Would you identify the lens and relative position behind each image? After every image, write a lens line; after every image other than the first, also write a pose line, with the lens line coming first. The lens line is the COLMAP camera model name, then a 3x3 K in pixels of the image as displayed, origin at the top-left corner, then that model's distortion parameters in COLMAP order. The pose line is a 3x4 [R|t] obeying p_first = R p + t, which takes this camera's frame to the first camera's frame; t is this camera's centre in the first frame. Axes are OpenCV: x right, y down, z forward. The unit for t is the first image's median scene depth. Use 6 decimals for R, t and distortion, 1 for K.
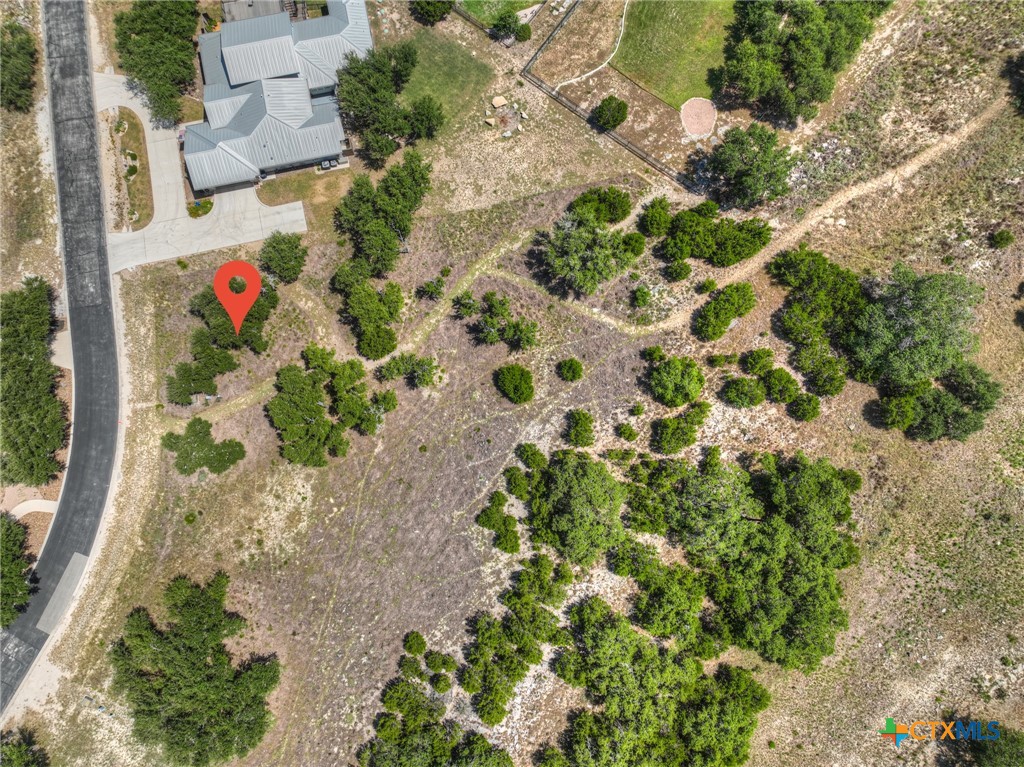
lens RADIAL K [[728.8, 0, 512.1], [0, 728.8, 381.9], [0, 0, 1]] dist [-0.007294, 0.028043]
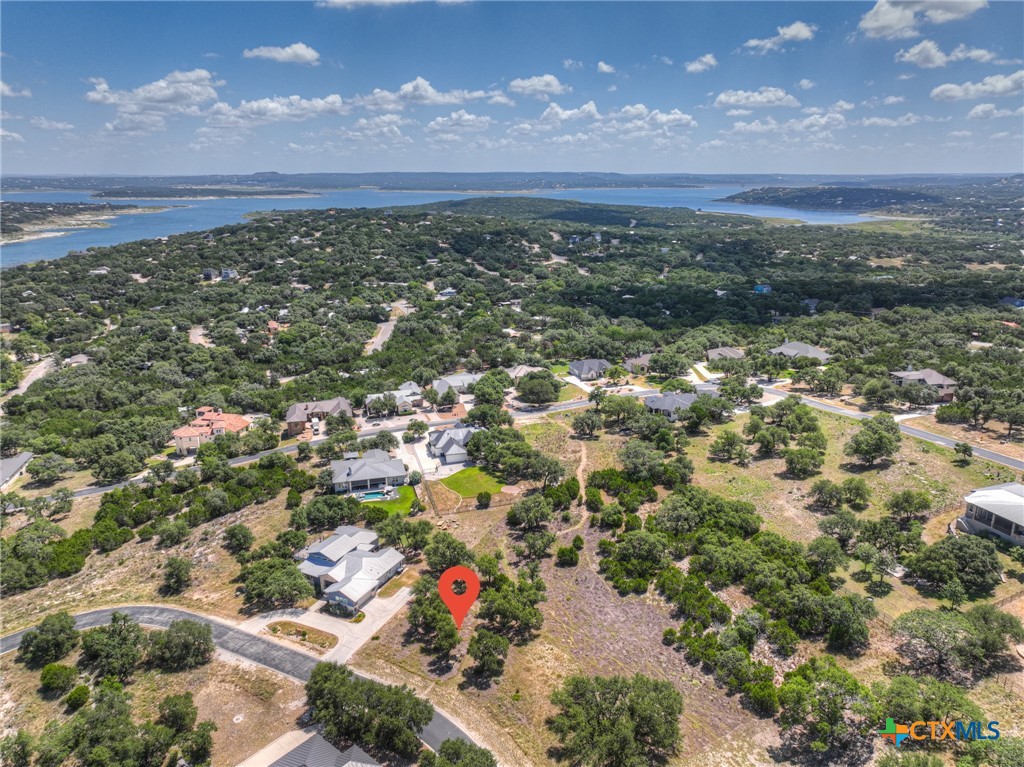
lens RADIAL K [[728.8, 0, 516.4], [0, 728.8, 365.3], [0, 0, 1]] dist [-0.007294, 0.028043]
pose [[0.612262, -0.211620, 0.761809, -1.367022], [0.786781, 0.258339, -0.560568, 0.802899], [-0.078177, 0.942591, 0.324670, -0.043617]]
